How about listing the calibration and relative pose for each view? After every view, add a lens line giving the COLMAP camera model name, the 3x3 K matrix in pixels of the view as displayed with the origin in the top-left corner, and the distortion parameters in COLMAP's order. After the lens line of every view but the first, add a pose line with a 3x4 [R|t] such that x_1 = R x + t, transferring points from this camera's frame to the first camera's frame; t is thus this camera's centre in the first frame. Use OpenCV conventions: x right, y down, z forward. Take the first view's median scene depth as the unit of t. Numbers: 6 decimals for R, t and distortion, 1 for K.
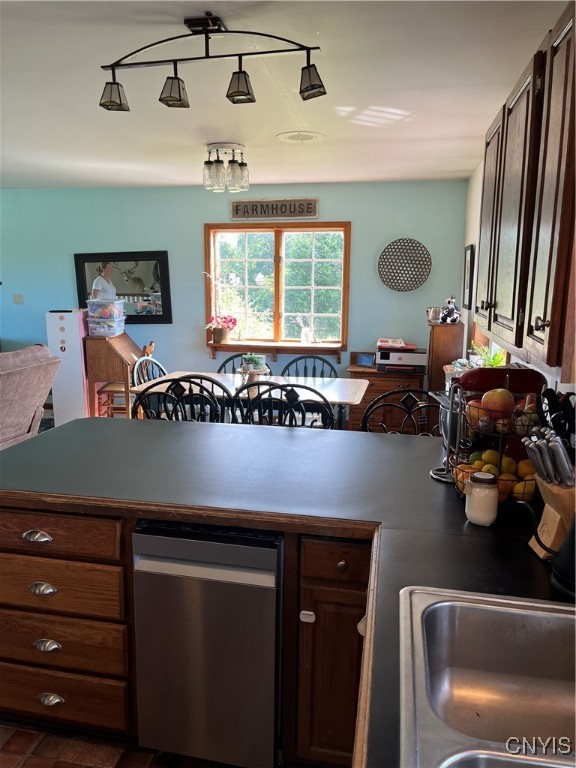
lens RADIAL K [[587.0, 0, 288.0], [0, 587.0, 384.0], [0, 0, 1]] dist [0.042674, -0.006955]
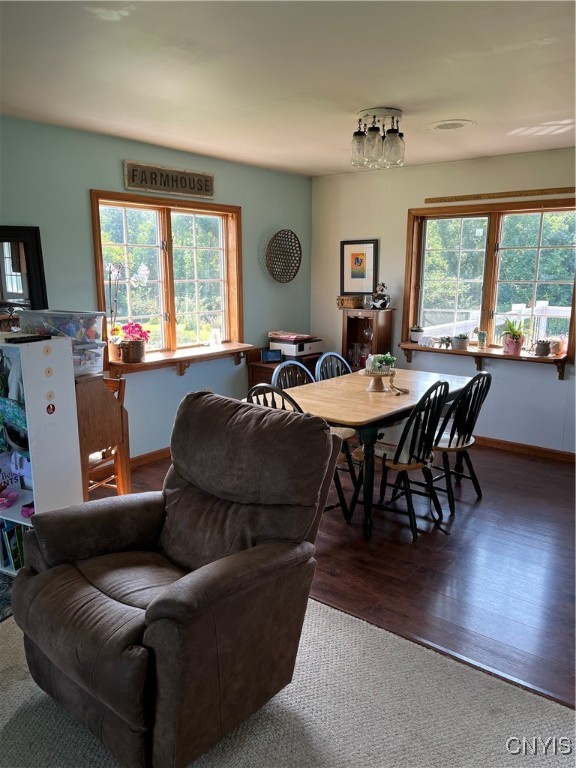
lens RADIAL K [[574.9, 0, 286.9], [0, 574.9, 391.9], [0, 0, 1]] dist [0.034777, -0.002488]
pose [[0.468949, -0.190278, 0.862485, -0.672219], [0.166044, 0.978099, 0.125504, -0.096286], [-0.867477, 0.084356, 0.490273, 0.522712]]
